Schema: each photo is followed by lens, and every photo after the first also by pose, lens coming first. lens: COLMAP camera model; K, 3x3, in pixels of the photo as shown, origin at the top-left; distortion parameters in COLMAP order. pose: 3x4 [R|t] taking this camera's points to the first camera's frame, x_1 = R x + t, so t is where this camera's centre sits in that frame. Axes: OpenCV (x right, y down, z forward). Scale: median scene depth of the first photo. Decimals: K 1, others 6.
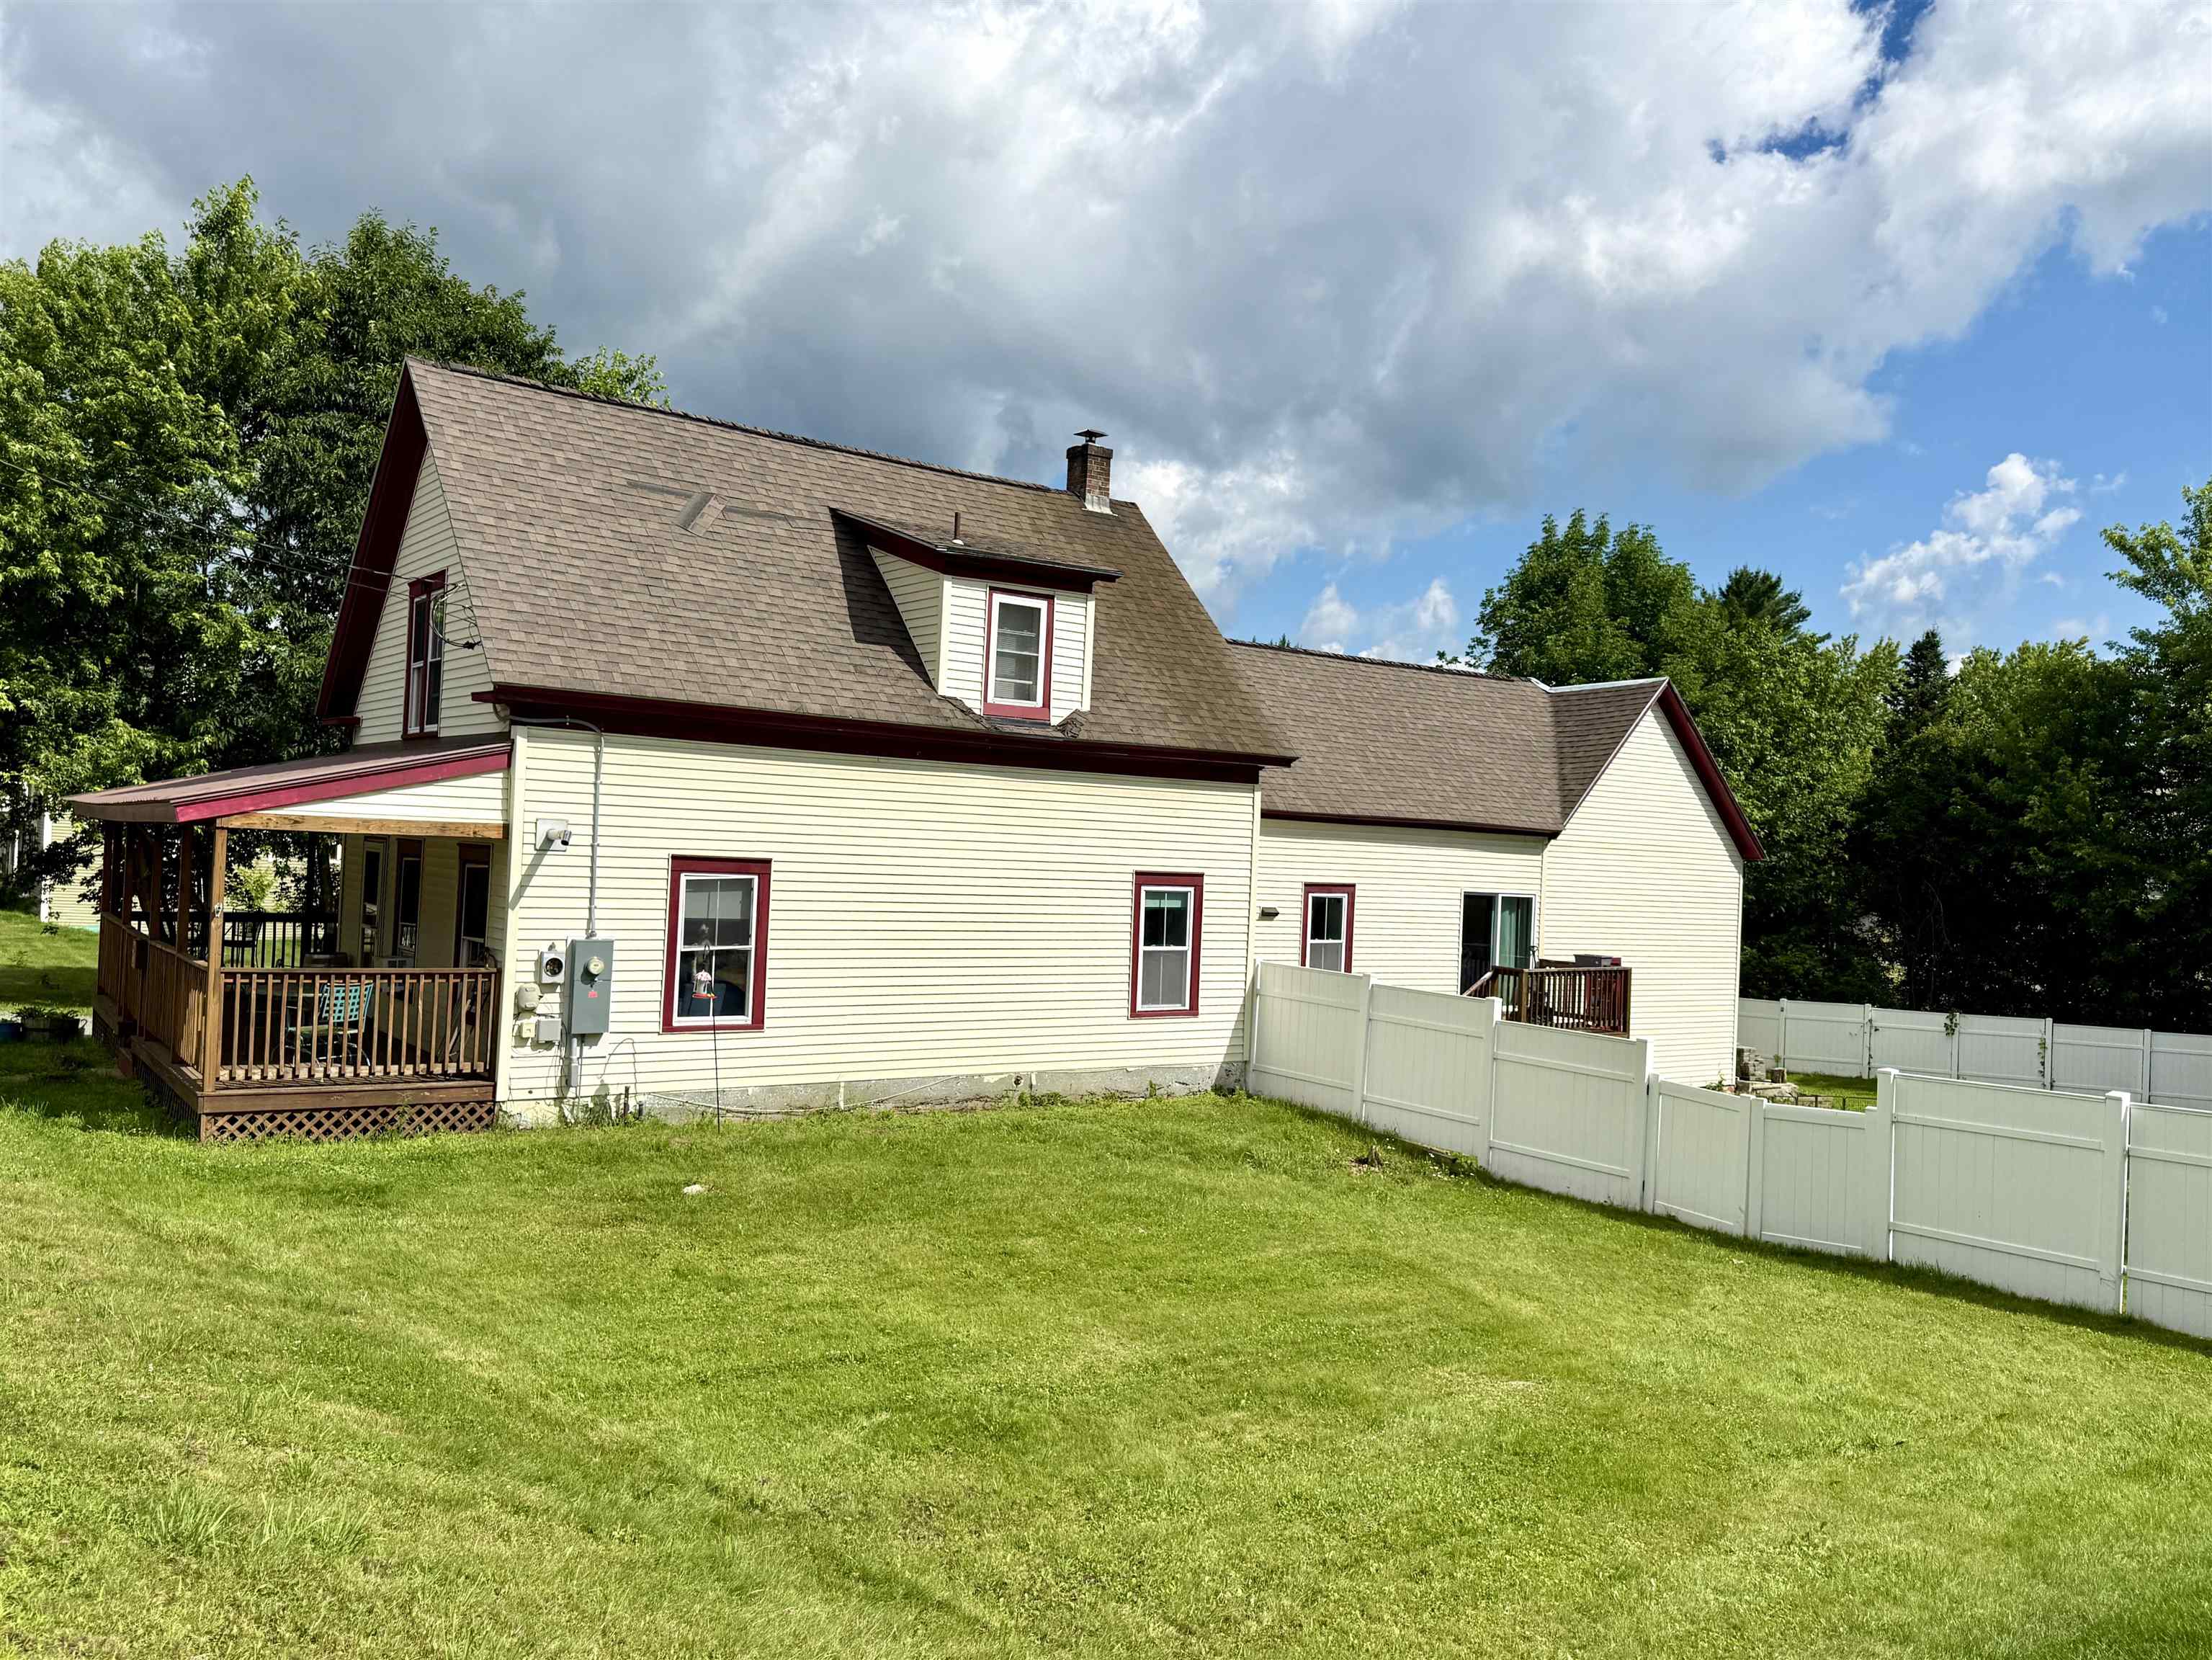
lens RADIAL K [[1682.9, 0, 1119.6], [0, 1682.9, 834.8], [0, 0, 1]] dist [0.166951, -0.359789]
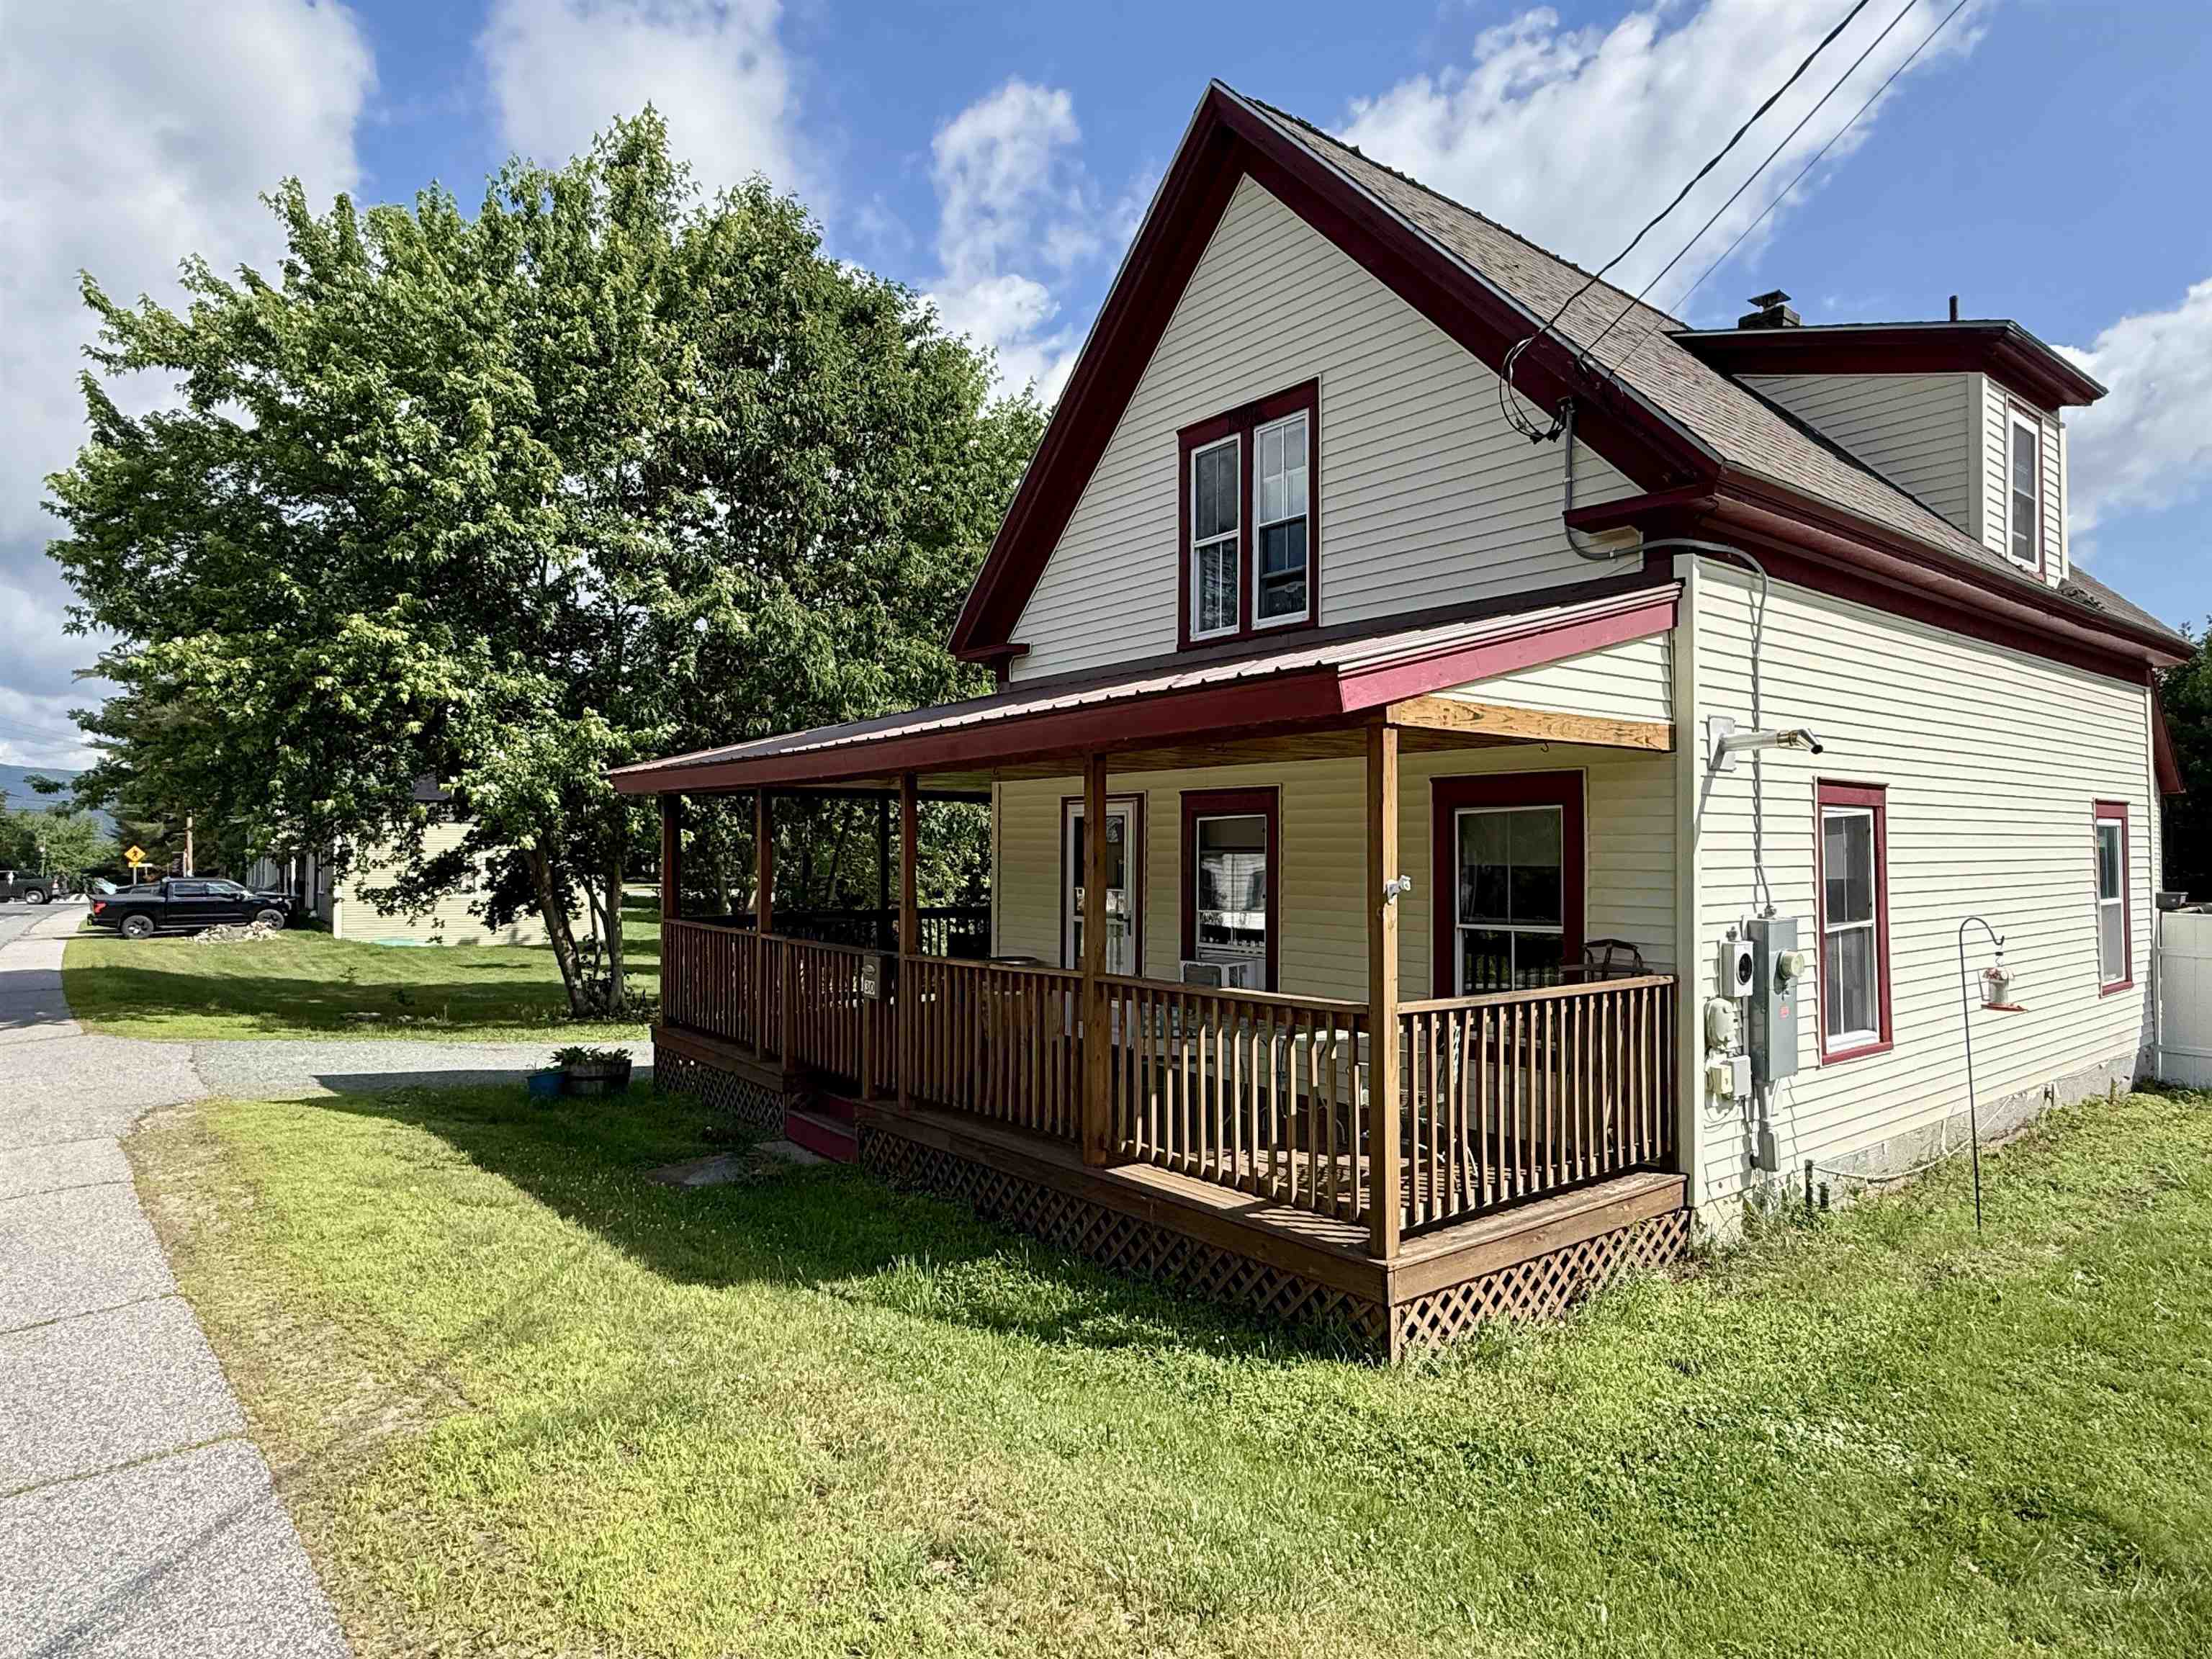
lens RADIAL K [[1259.6, 0, 1112.6], [0, 1259.6, 829.6], [0, 0, 1]] dist [-0.002121, -0.000563]
pose [[0.998288, -0.043278, 0.039358, -0.469895], [0.043308, 0.999062, 0.000099, 0.017127], [-0.039325, 0.001606, 0.999225, 0.483617]]
